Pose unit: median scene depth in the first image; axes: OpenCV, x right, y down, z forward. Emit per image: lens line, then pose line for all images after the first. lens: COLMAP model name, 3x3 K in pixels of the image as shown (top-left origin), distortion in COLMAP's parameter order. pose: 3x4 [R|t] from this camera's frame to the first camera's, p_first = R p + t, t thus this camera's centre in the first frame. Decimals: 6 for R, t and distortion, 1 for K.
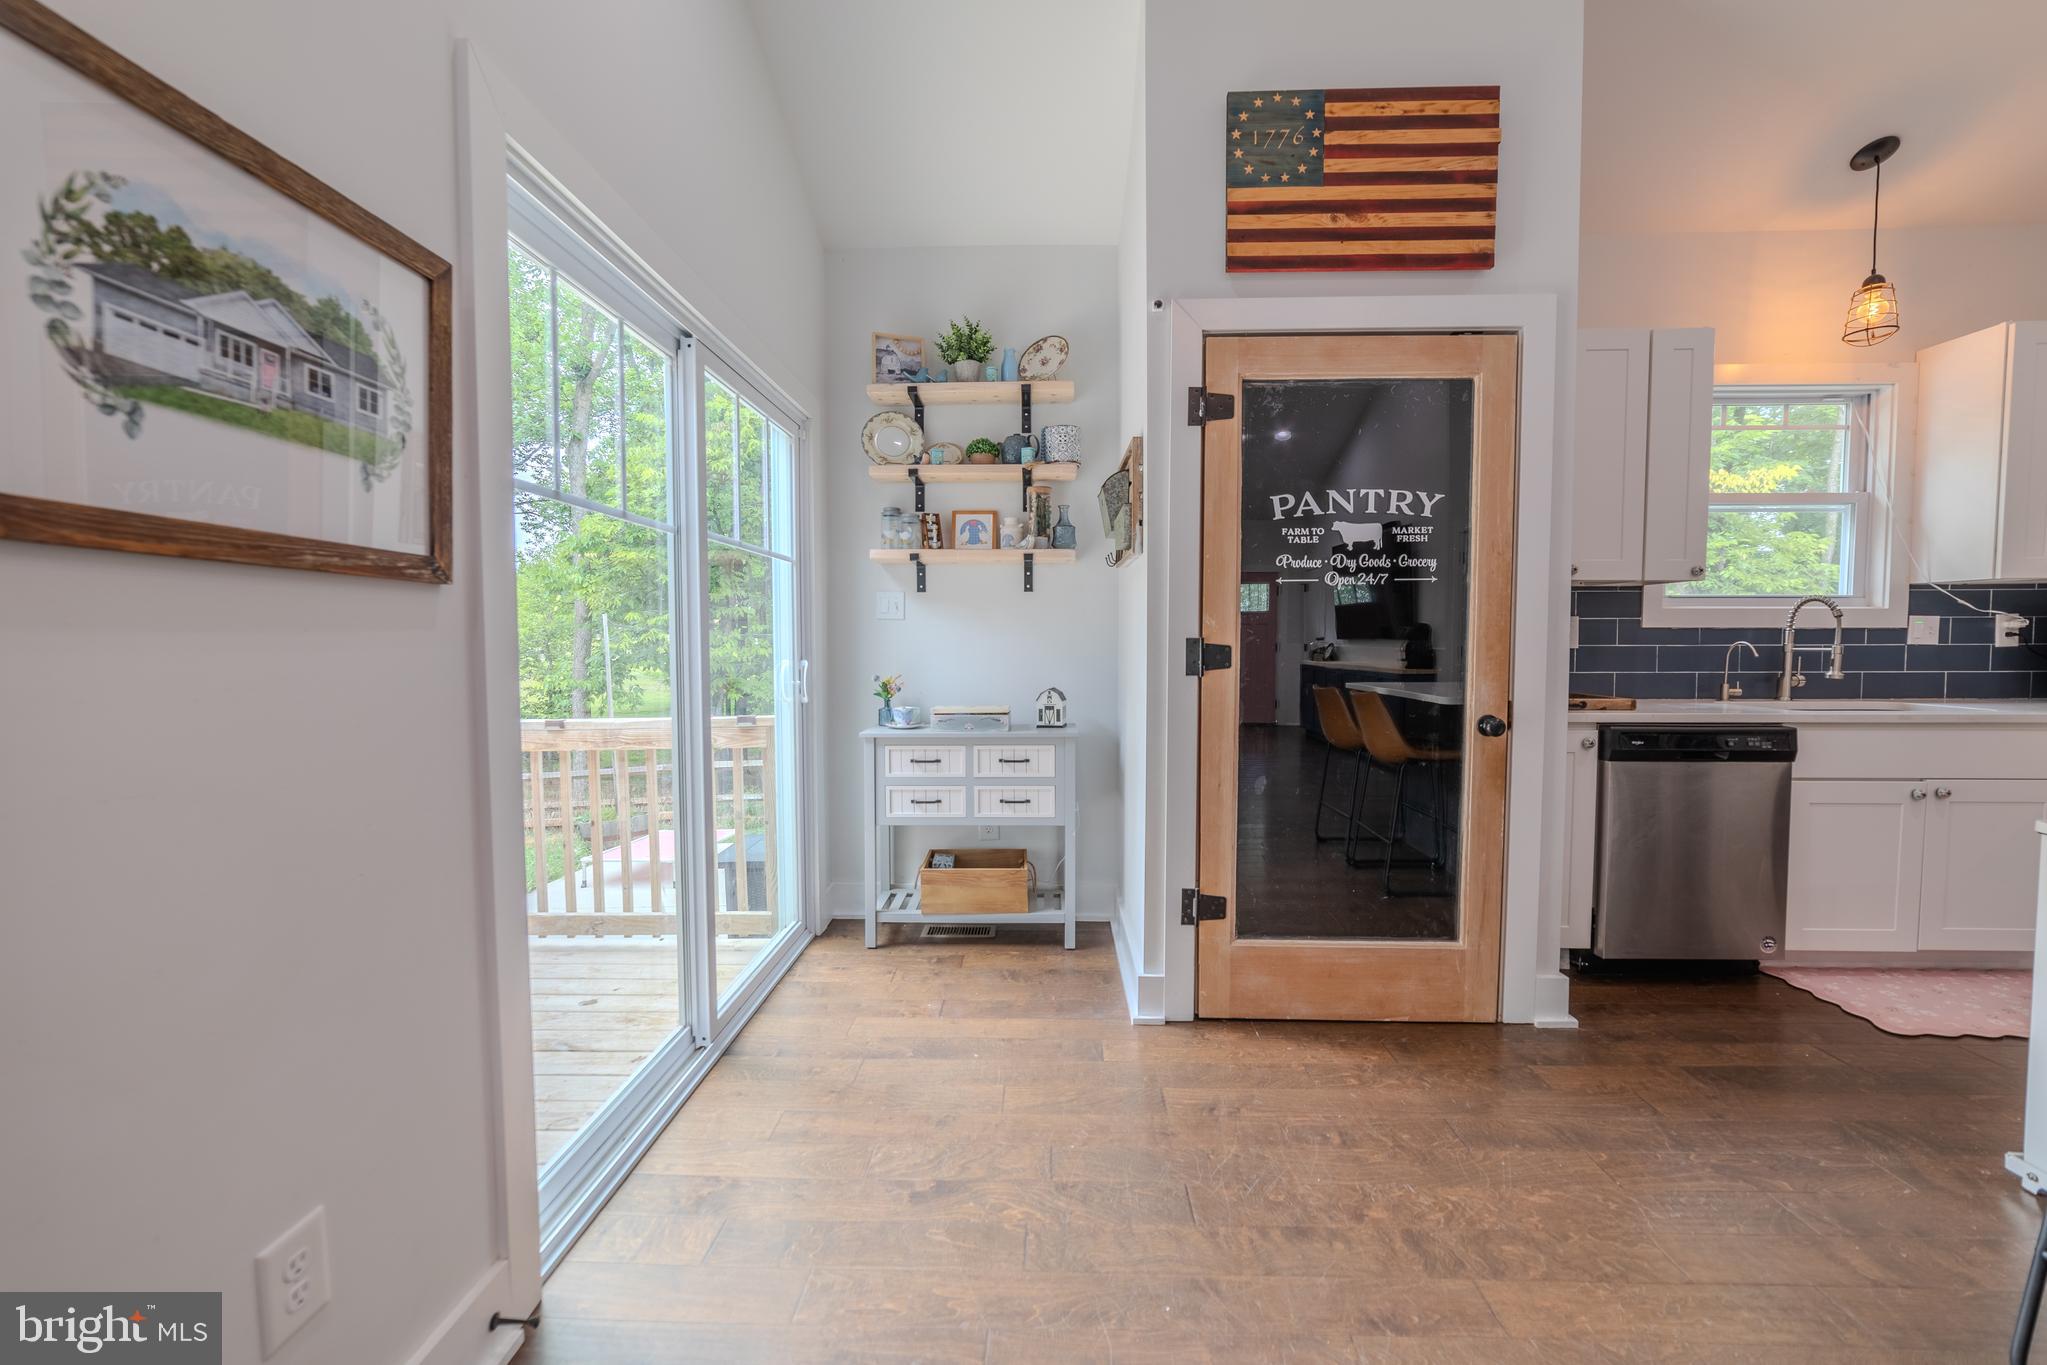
lens RADIAL K [[848.2, 0, 991.9], [0, 848.2, 681.1], [0, 0, 1]] dist [-0.025354, 0.008615]
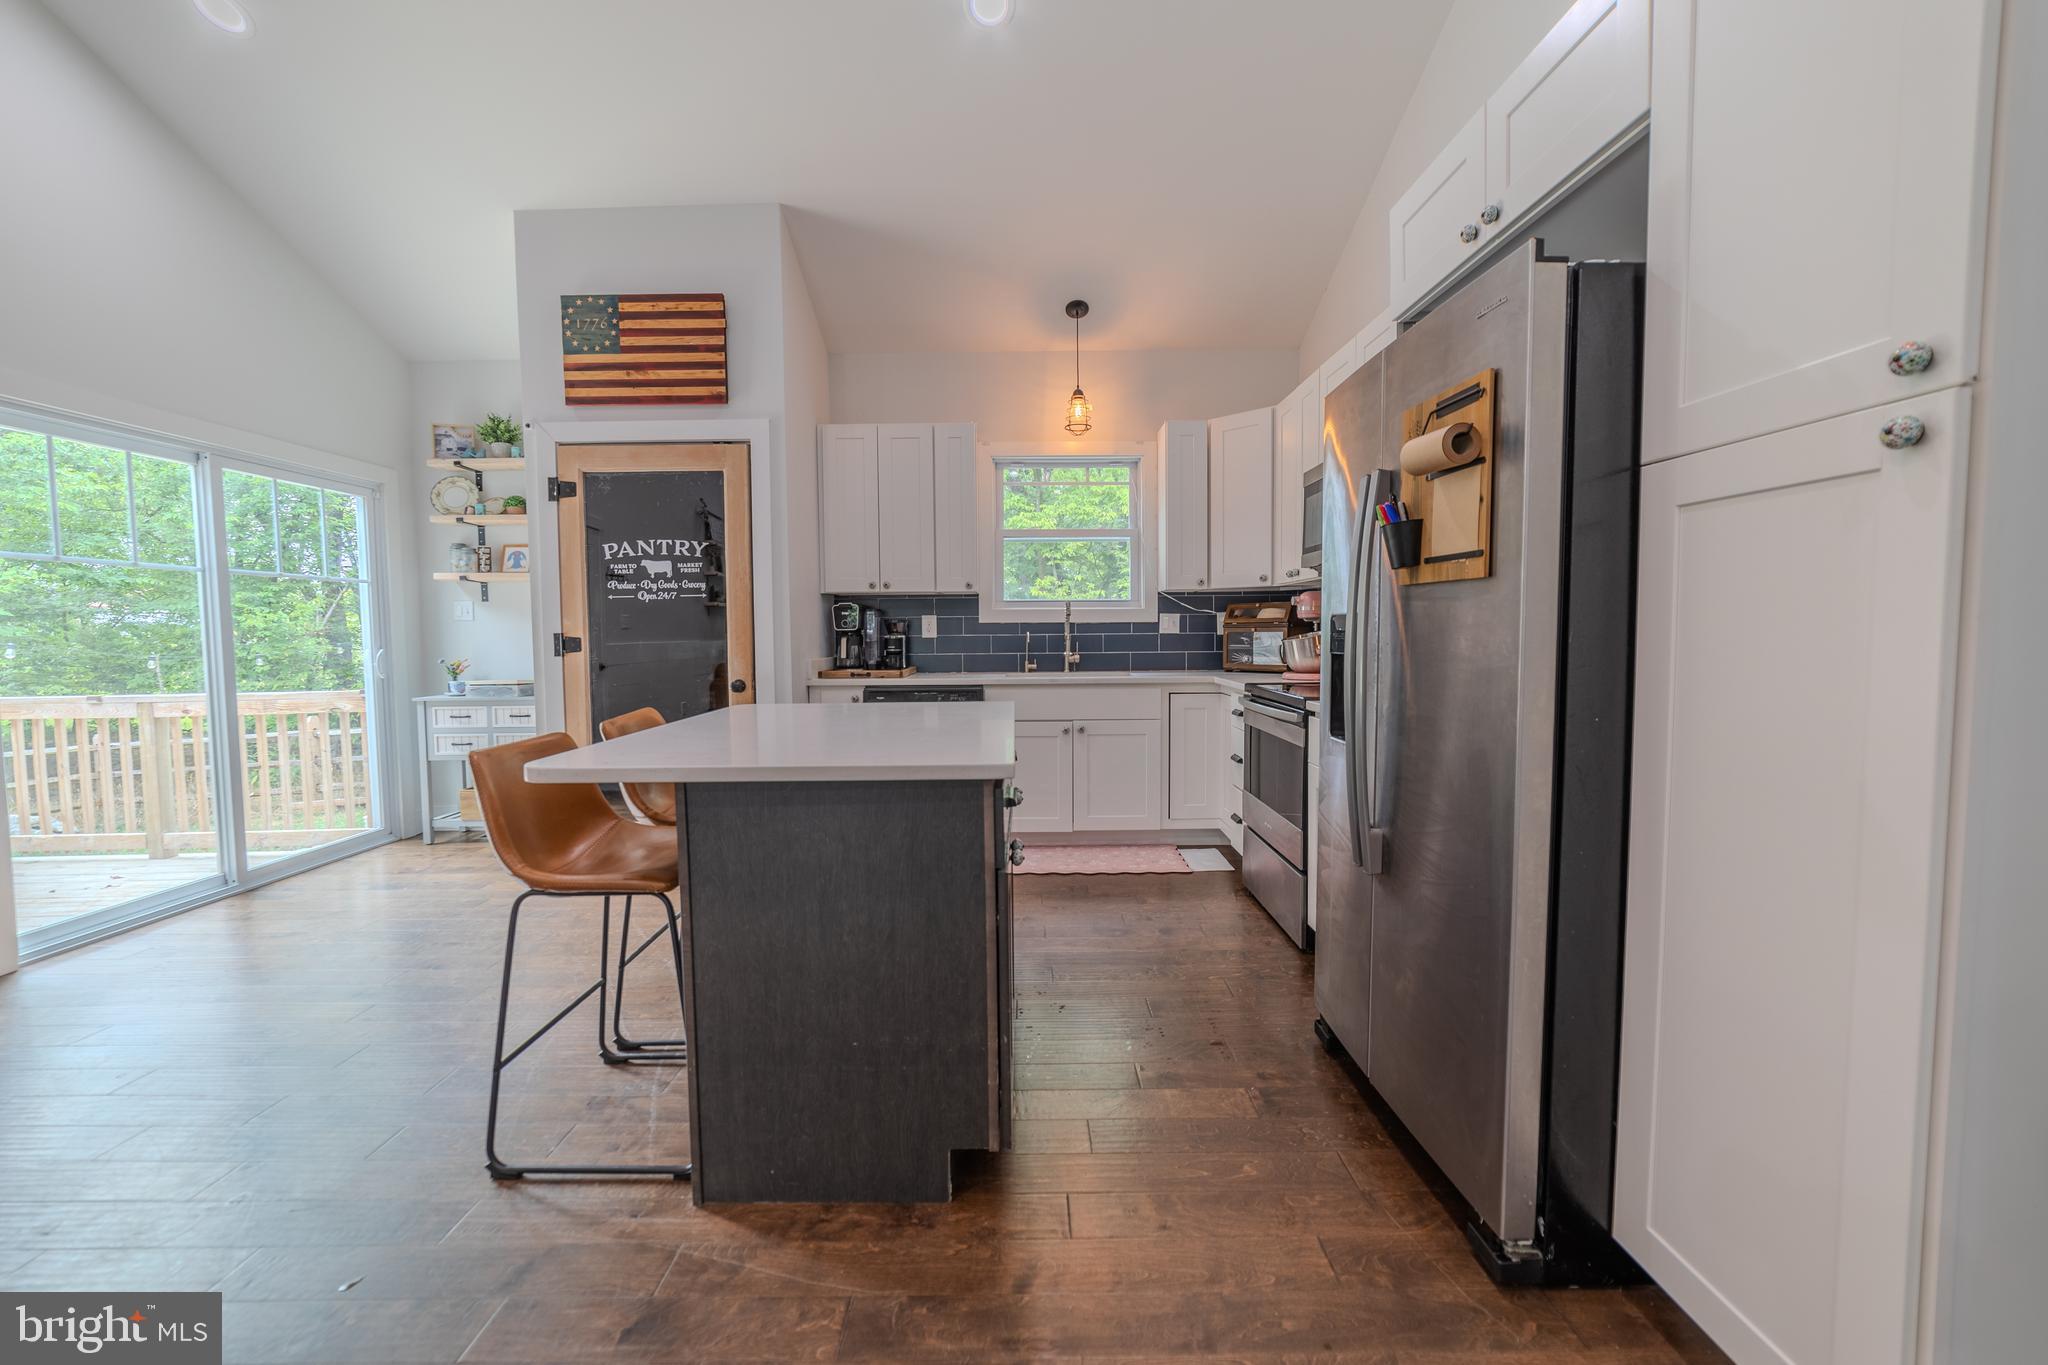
lens RADIAL K [[853.9, 0, 1024.7], [0, 853.9, 679.6], [0, 0, 1]] dist [-0.013231, 0.000028]
pose [[0.999262, -0.007723, 0.037623, 0.937306], [0.007470, 0.999949, 0.006853, 0.029271], [-0.037674, -0.006567, 0.999269, -0.570520]]
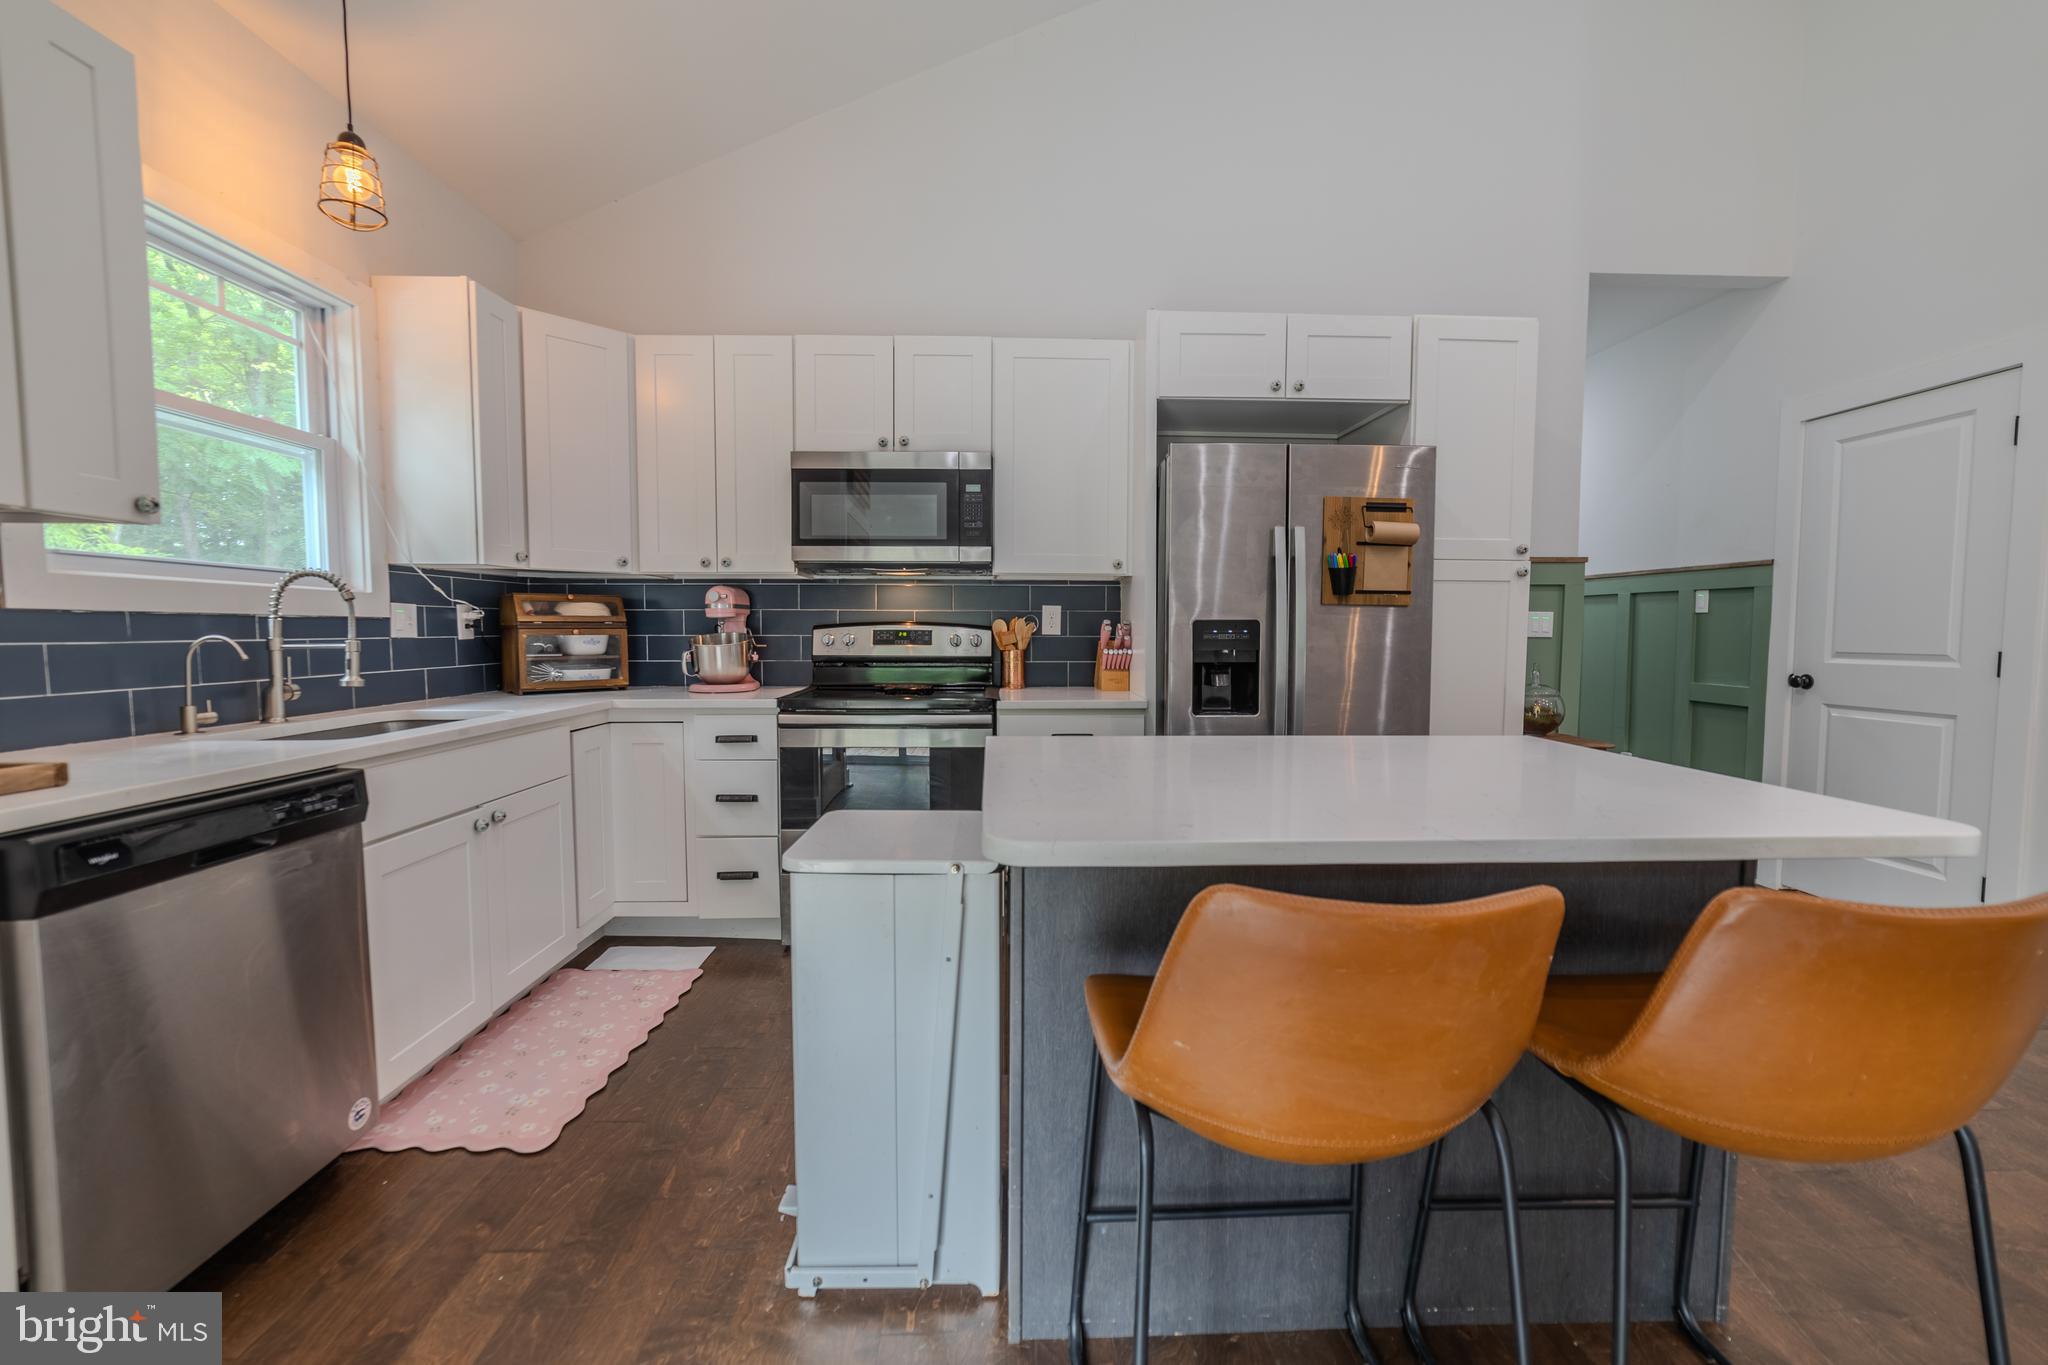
lens RADIAL K [[802.8, 0, 1021.3], [0, 802.8, 677.8], [0, 0, 1]] dist [-0.024629, 0.009068]
pose [[-0.082213, -0.056881, 0.994990, 0.306786], [0.049793, 0.996889, 0.061104, -0.024713], [-0.995370, 0.054567, -0.079125, 0.516097]]
